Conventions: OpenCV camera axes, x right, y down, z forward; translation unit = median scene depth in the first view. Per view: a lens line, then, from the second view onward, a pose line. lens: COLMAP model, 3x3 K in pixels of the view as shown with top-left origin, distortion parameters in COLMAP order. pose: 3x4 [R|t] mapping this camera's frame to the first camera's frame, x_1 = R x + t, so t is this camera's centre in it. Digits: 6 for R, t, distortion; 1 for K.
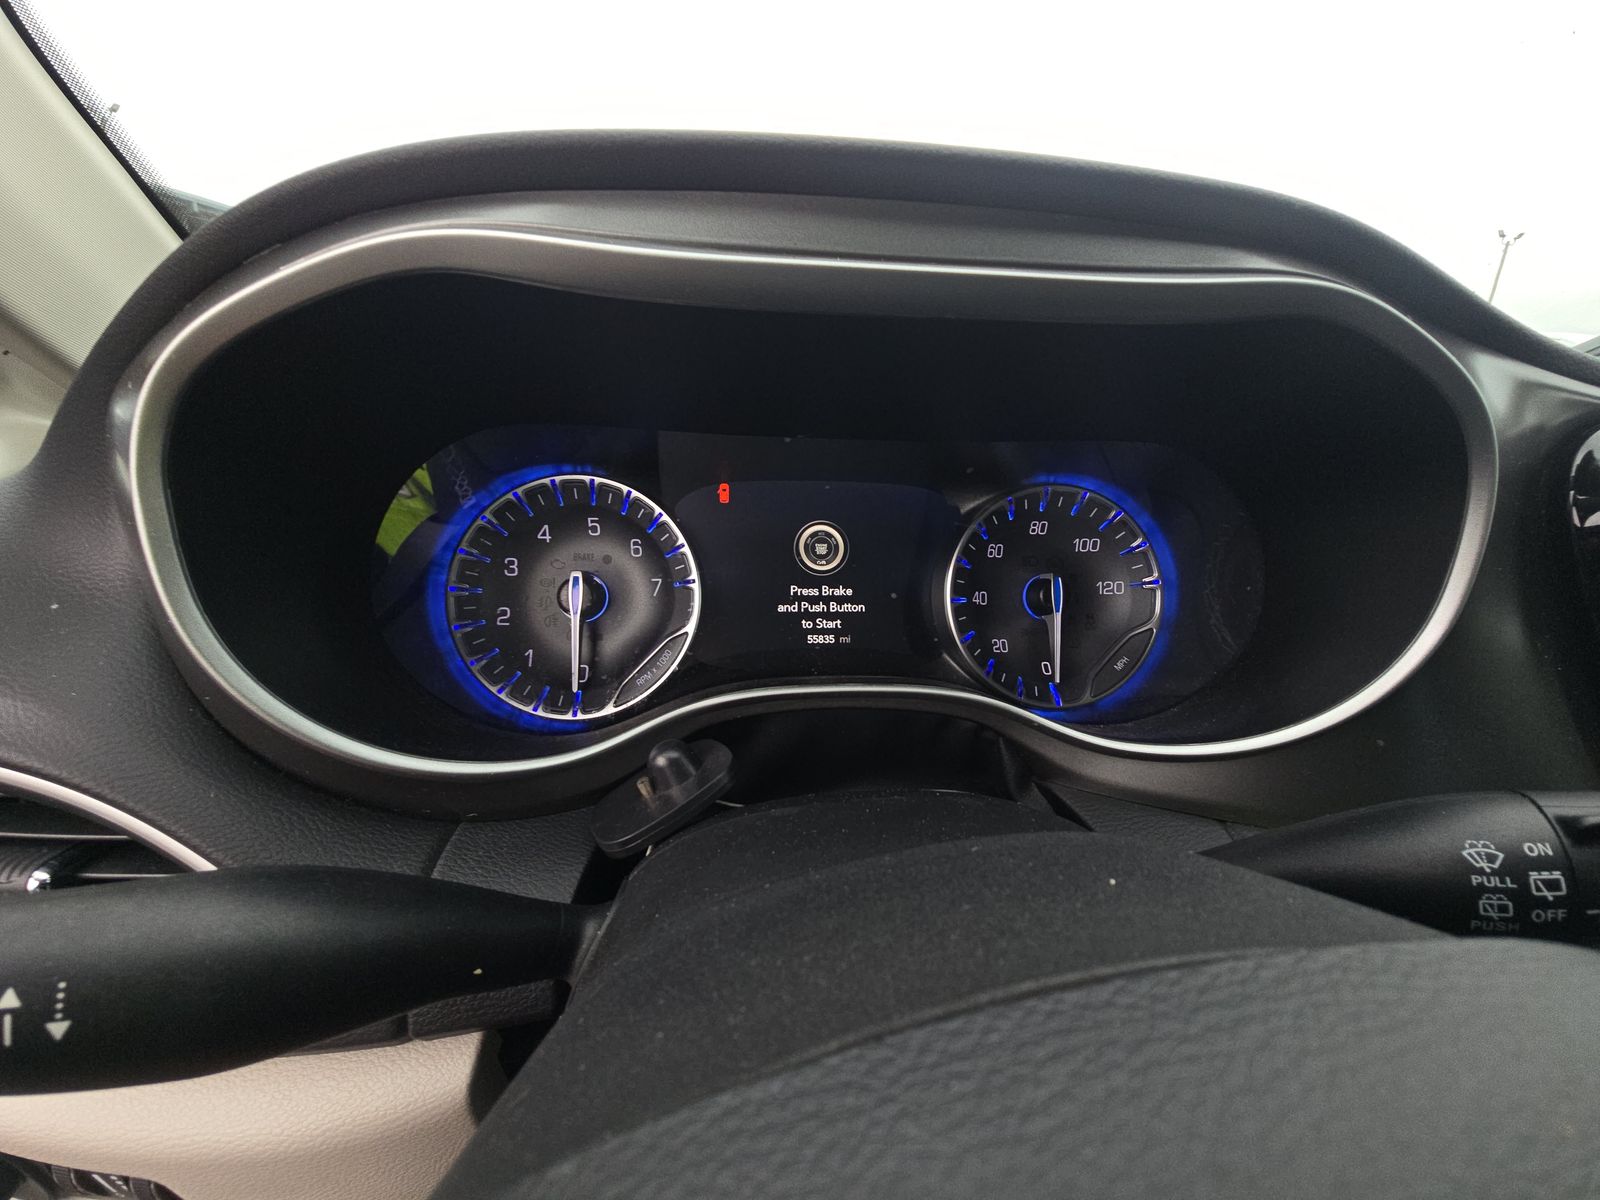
lens RADIAL K [[651.6, 0, 812.2], [0, 651.6, 597.2], [0, 0, 1]] dist [0.011616, -0.006853]
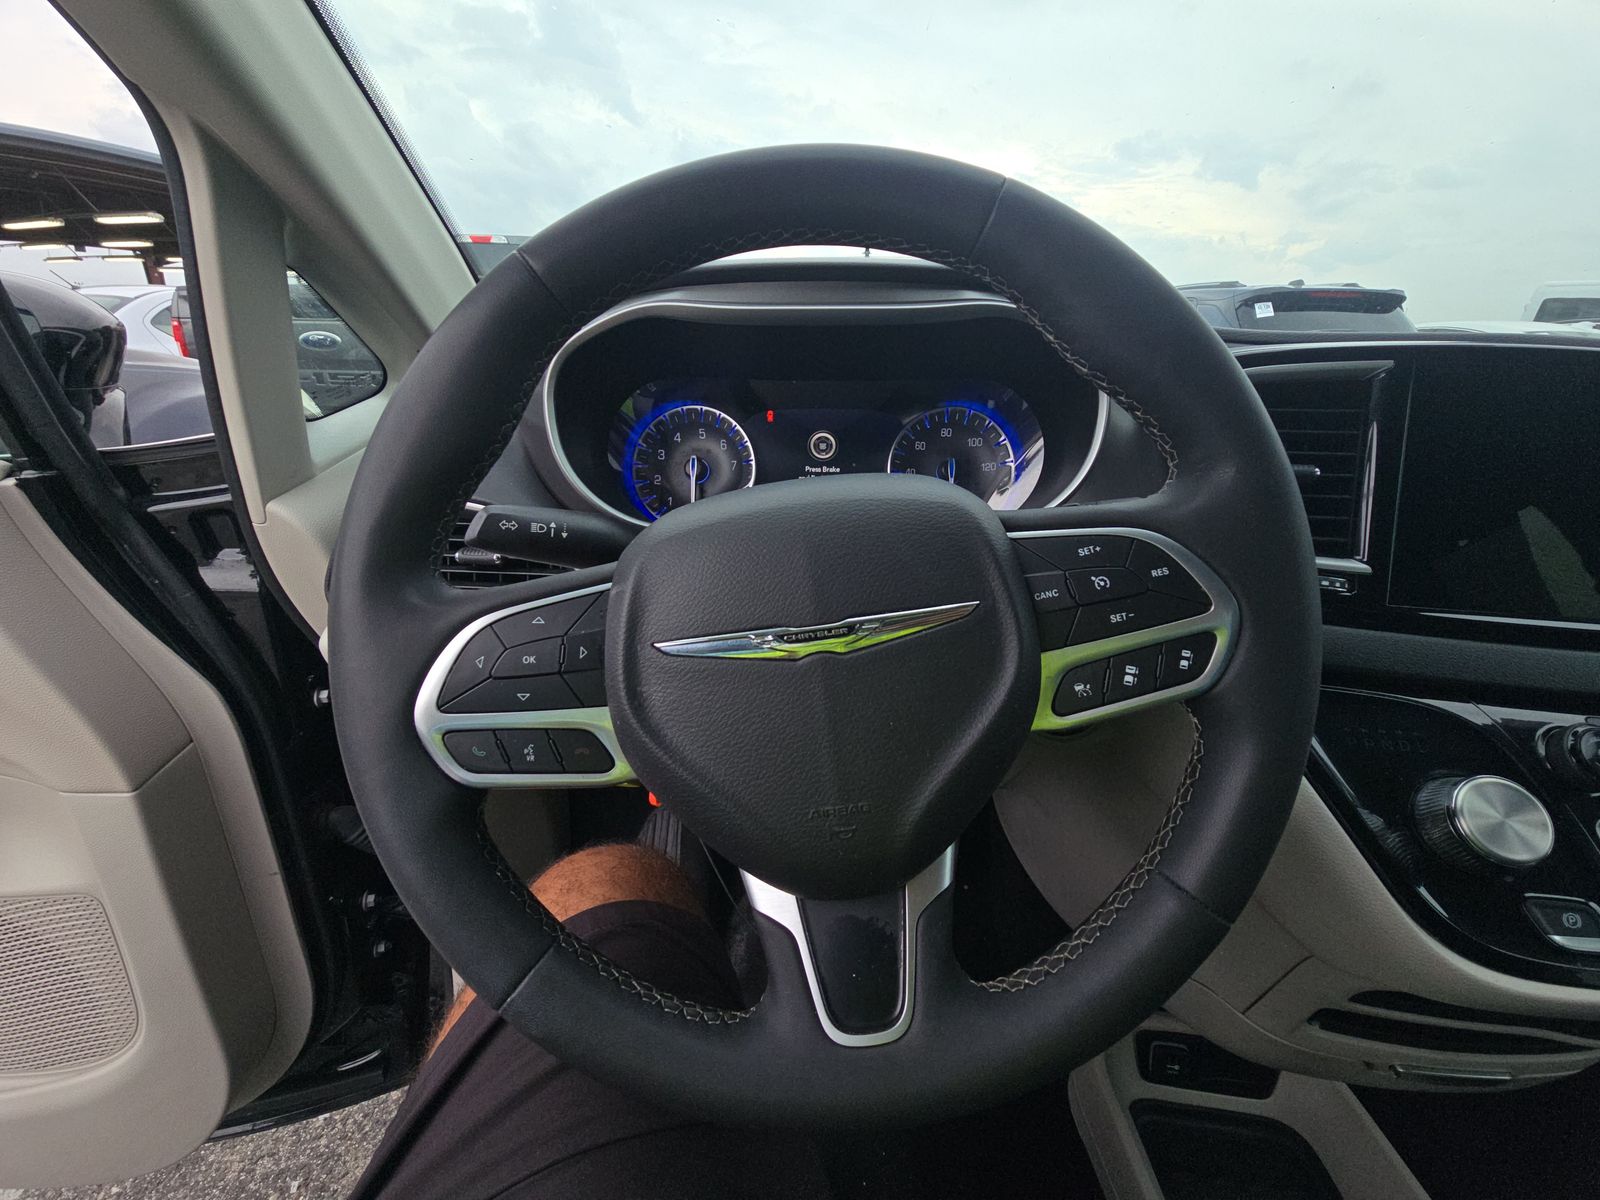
lens RADIAL K [[650.1, 0, 813.6], [0, 650.1, 592.2], [0, 0, 1]] dist [0.011295, -0.007149]
pose [[0.989550, 0.016013, -0.143301, 0.270203], [-0.012235, 0.999555, 0.027207, 0.300884], [0.143673, -0.025170, 0.989305, -0.854974]]
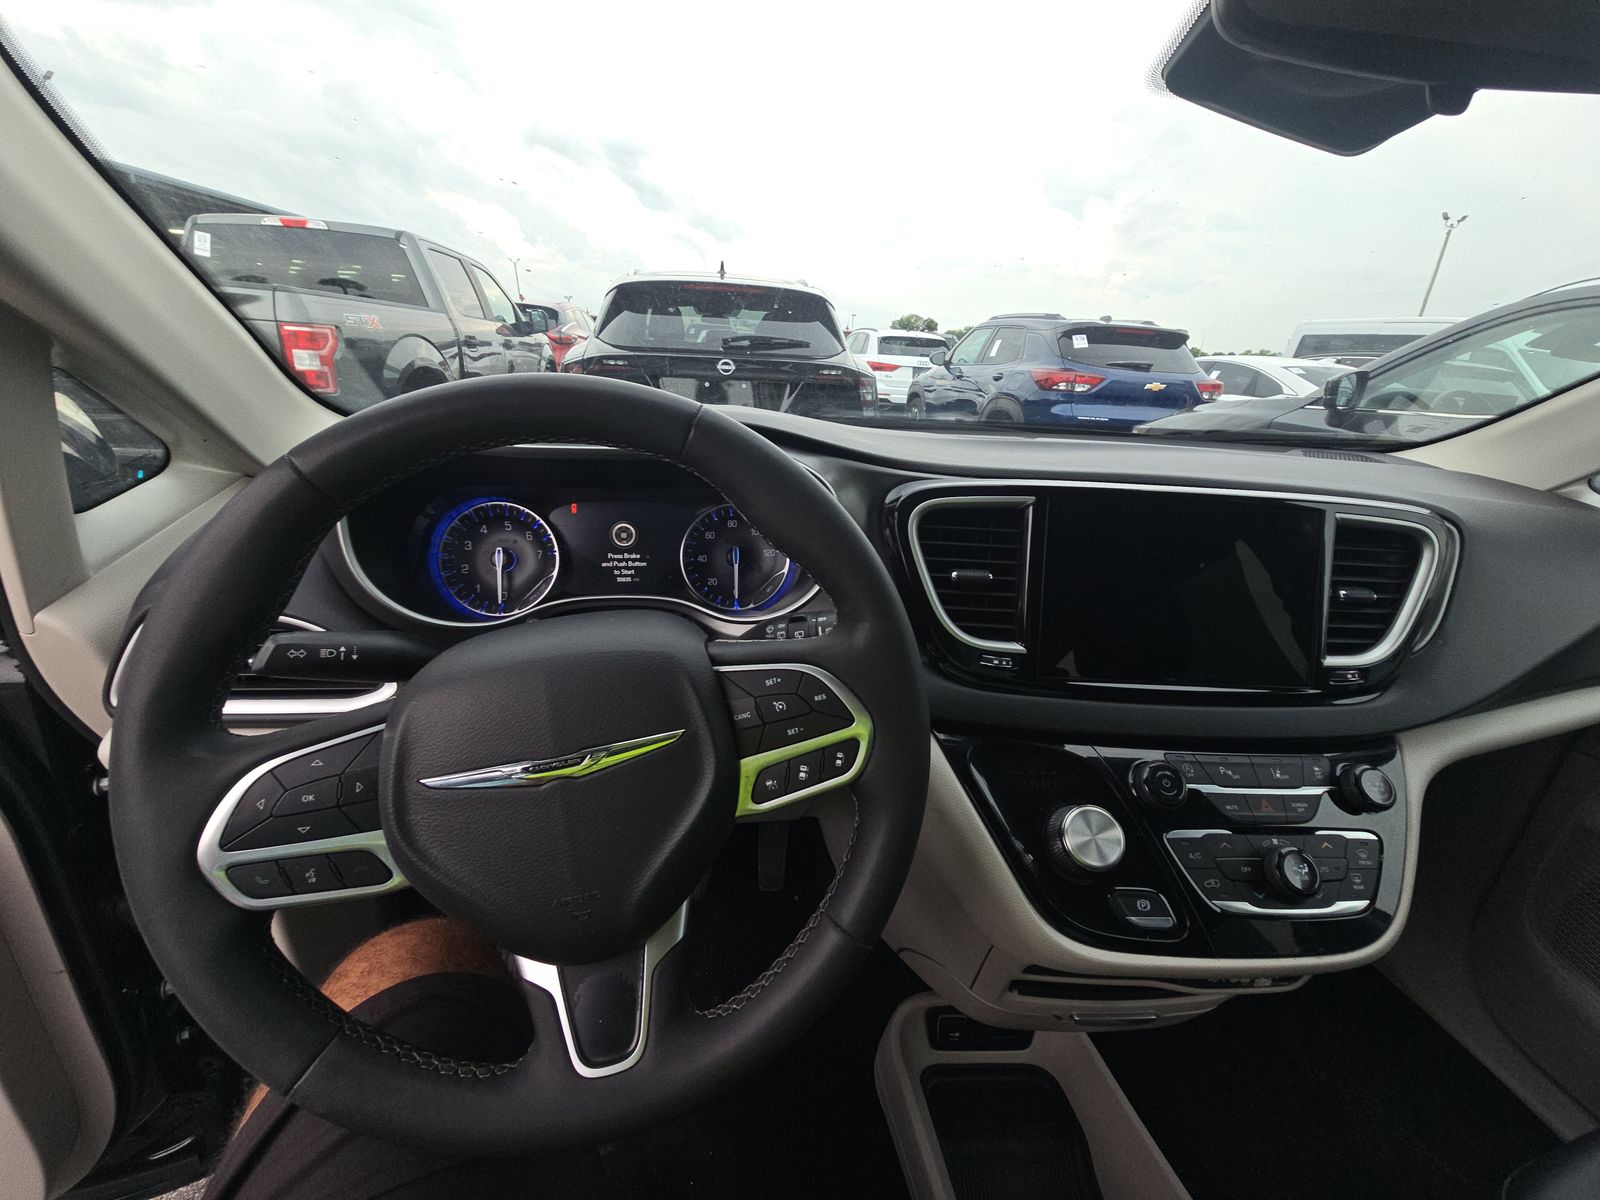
lens RADIAL K [[650.1, 0, 813.6], [0, 650.1, 592.2], [0, 0, 1]] dist [0.011295, -0.007149]
pose [[0.999002, -0.011772, 0.043086, 0.549369], [0.010587, 0.999562, 0.027637, 0.057144], [-0.043393, -0.027154, 0.998689, -1.129753]]
